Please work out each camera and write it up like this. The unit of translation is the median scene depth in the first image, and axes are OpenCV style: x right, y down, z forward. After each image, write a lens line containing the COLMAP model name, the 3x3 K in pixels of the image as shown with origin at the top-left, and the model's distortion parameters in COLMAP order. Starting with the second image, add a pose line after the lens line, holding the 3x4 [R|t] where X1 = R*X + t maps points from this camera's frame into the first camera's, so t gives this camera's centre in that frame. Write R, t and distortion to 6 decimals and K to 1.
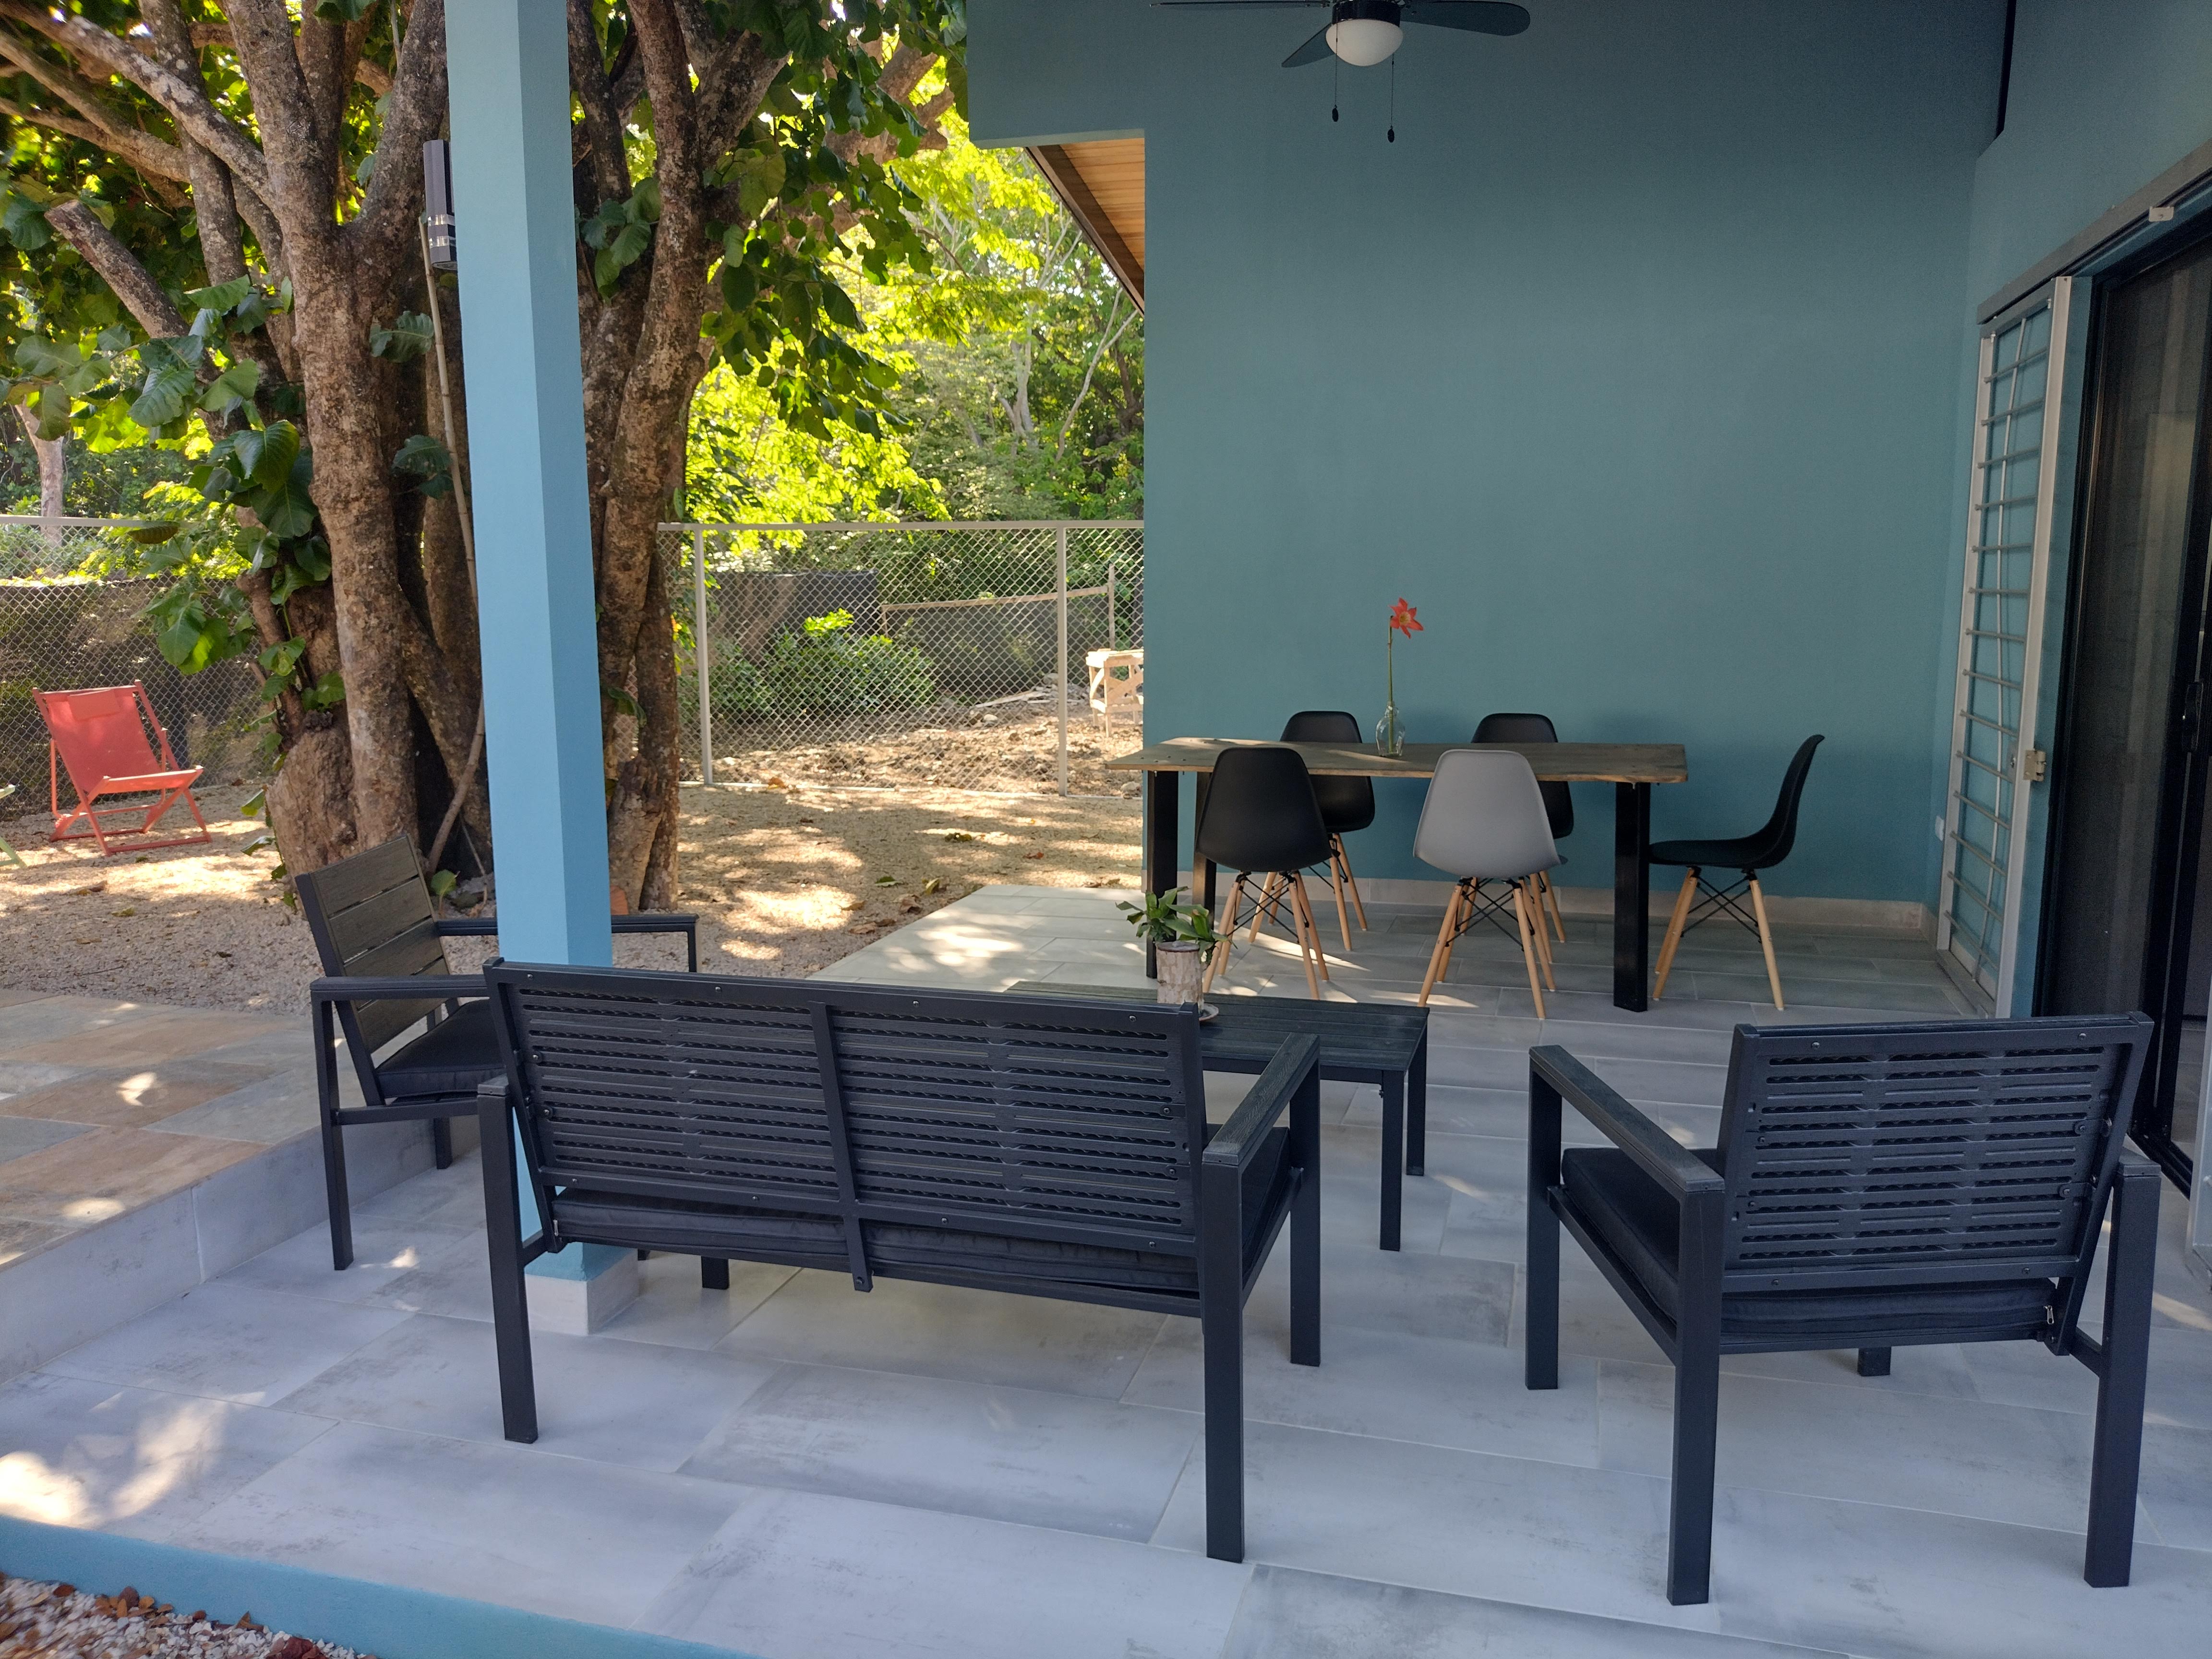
lens RADIAL K [[1679.3, 0, 1120.2], [0, 1679.3, 818.2], [0, 0, 1]] dist [0.040619, -0.047795]
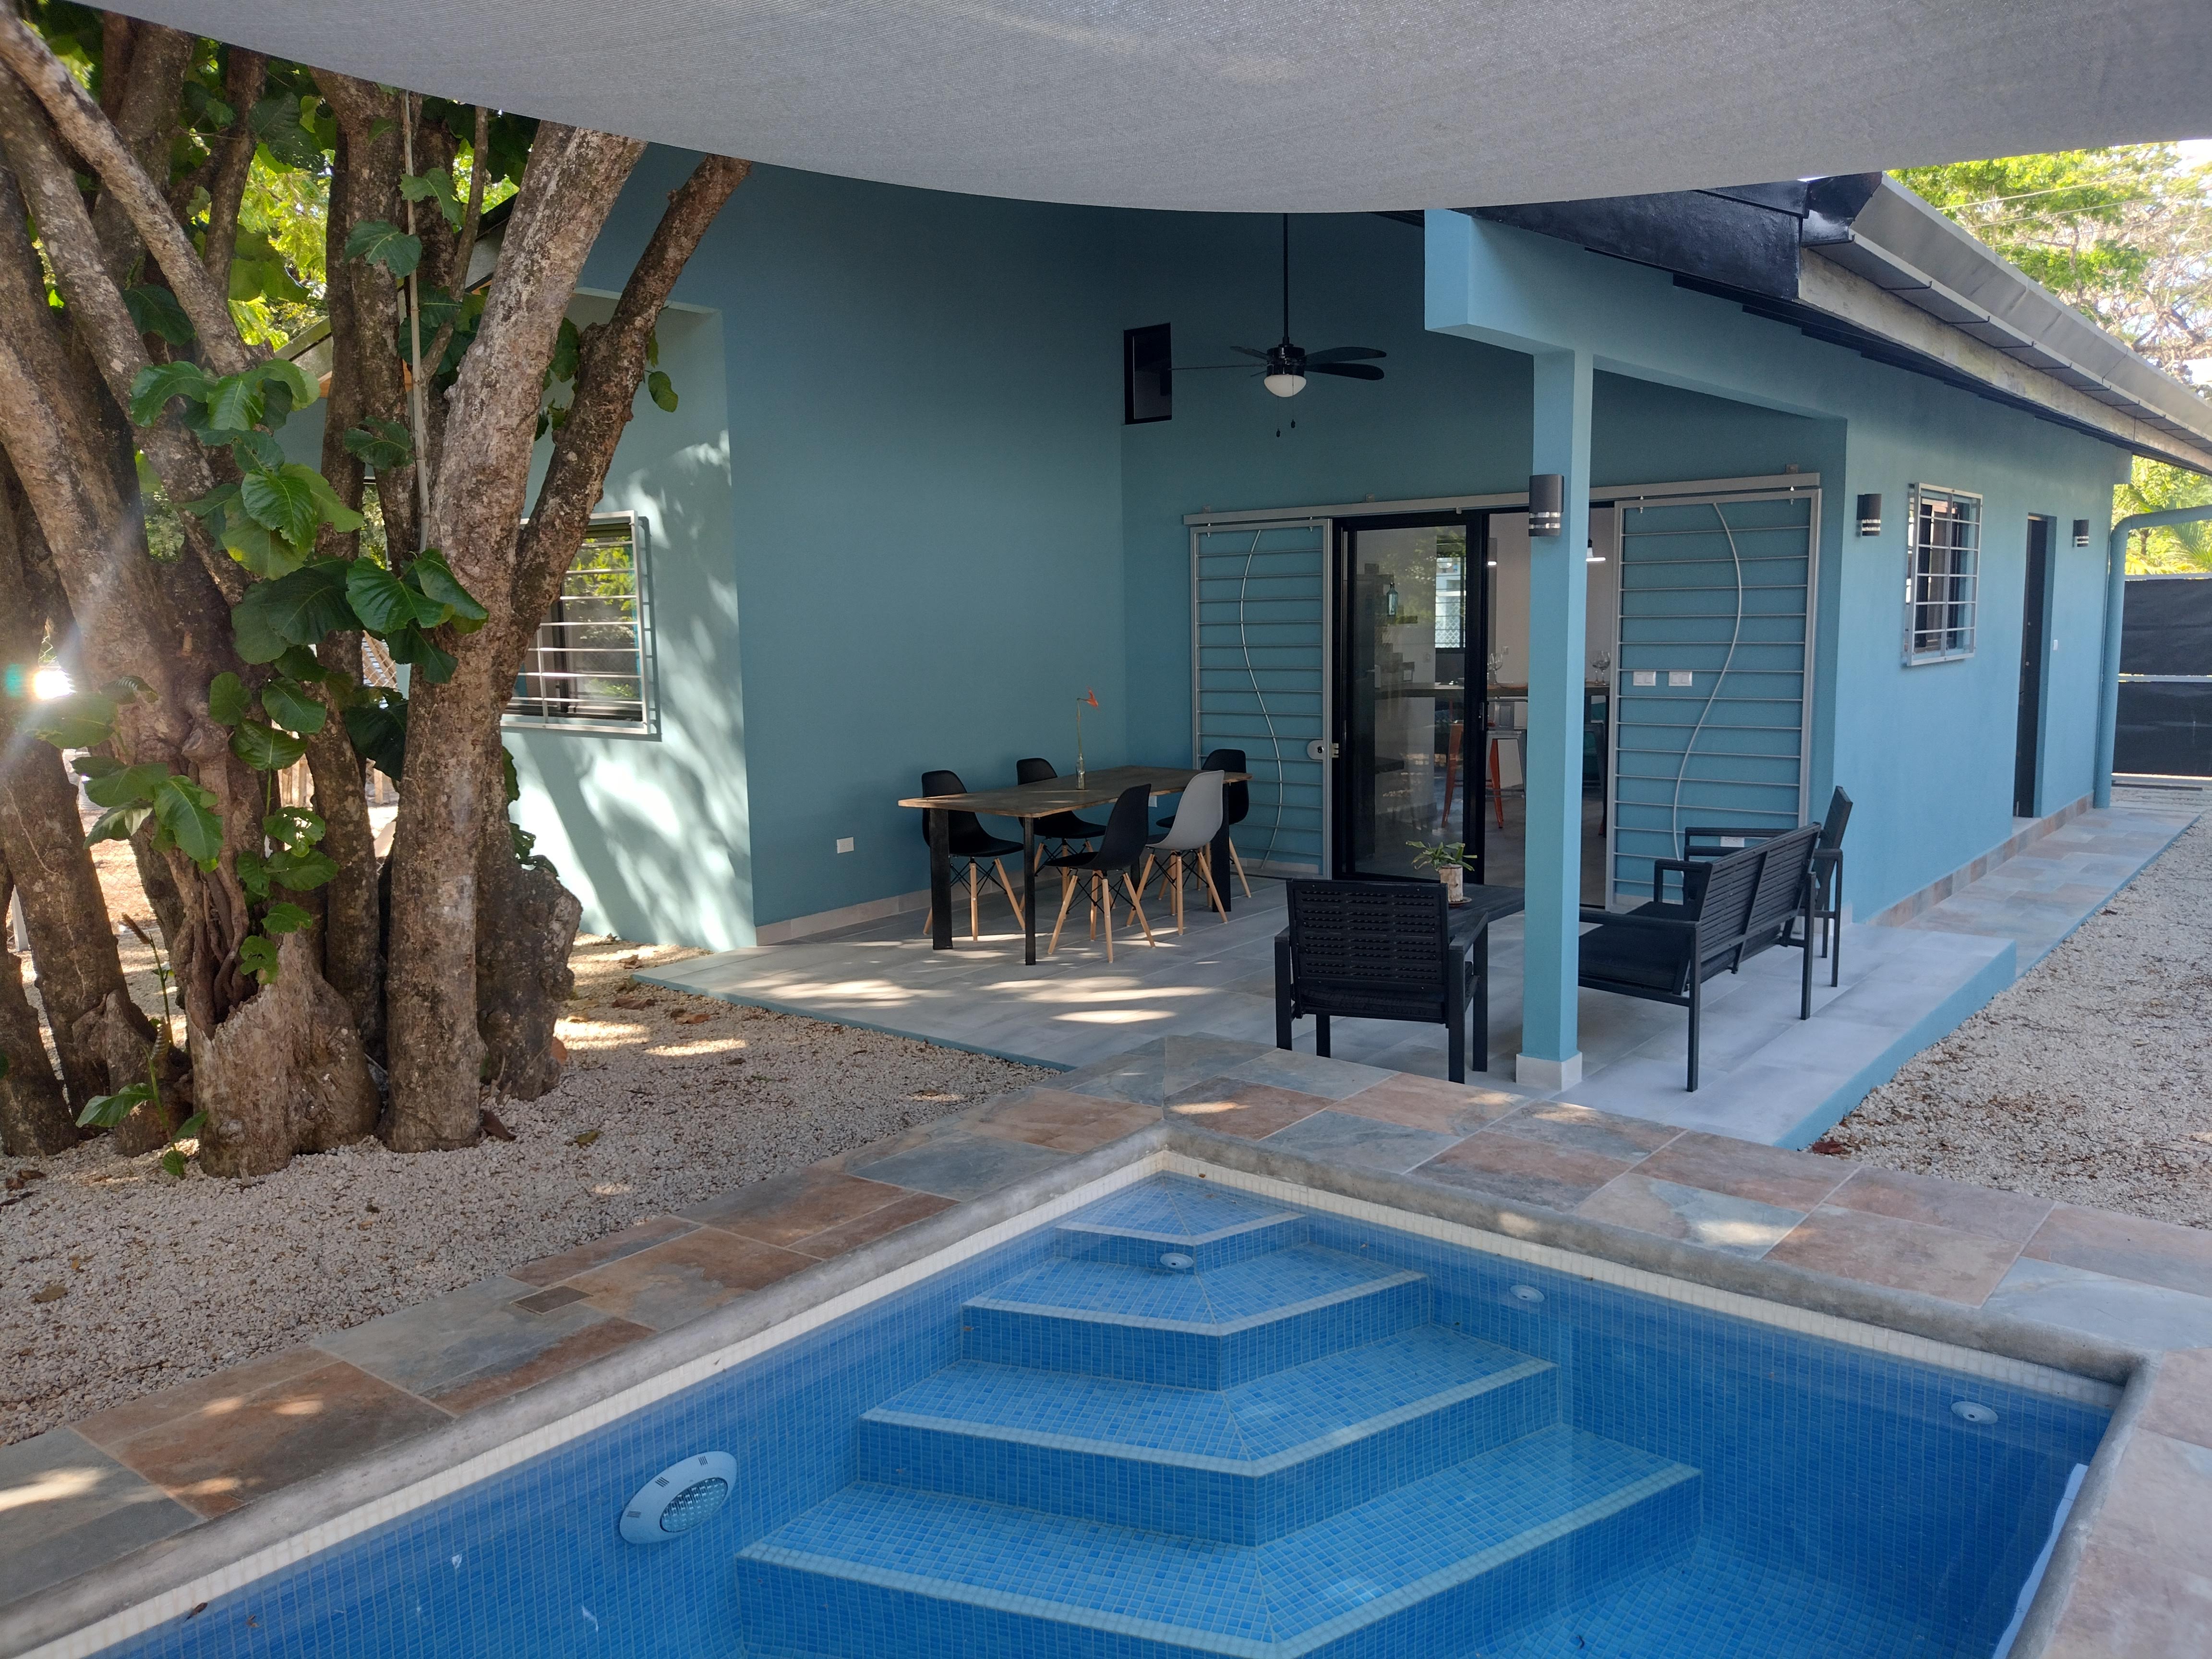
lens RADIAL K [[1679.3, 0, 1091.4], [0, 1679.3, 845.5], [0, 0, 1]] dist [0.040619, -0.047795]
pose [[0.383943, -0.139731, 0.912723, -1.121378], [0.154636, 0.984253, 0.085633, -0.104459], [-0.910316, 0.108262, 0.399505, 0.355130]]
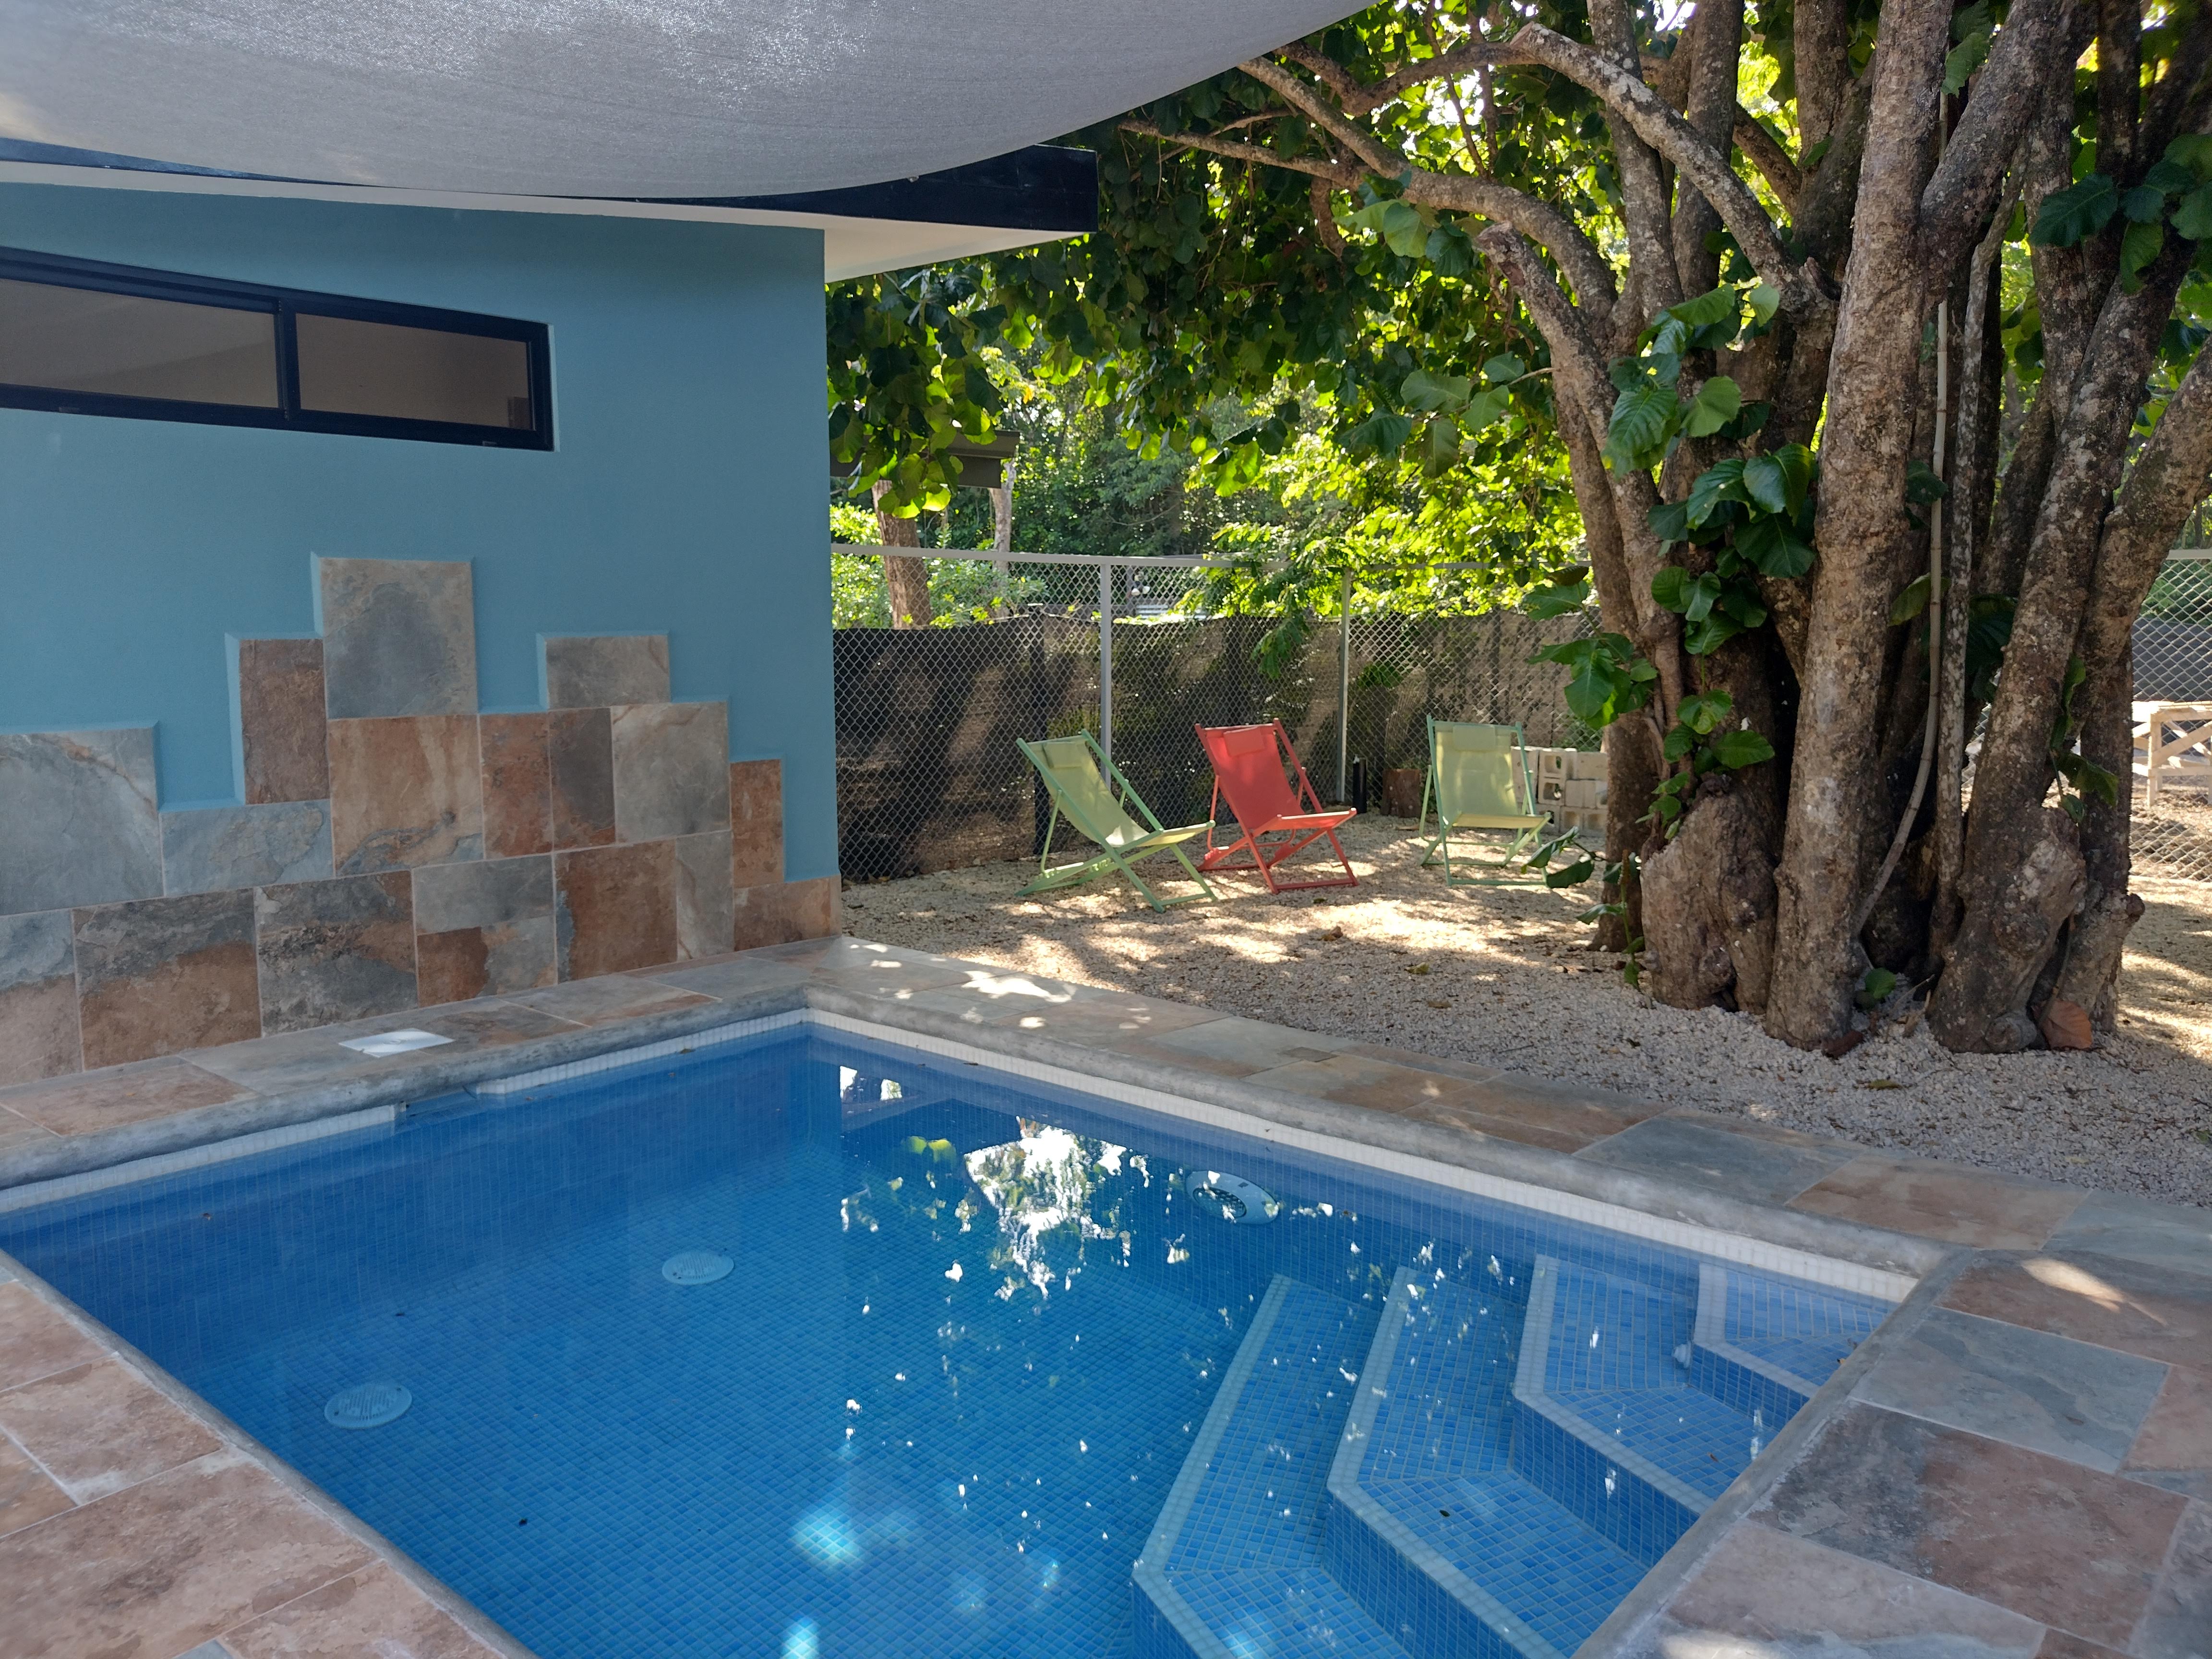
lens RADIAL K [[1679.3, 0, 1102.2], [0, 1679.3, 815.3], [0, 0, 1]] dist [0.040619, -0.047795]
pose [[0.913775, 0.055067, -0.402471, -0.440755], [-0.063382, 0.997962, -0.007360, -0.015418], [0.401245, 0.032235, 0.915403, 0.064921]]
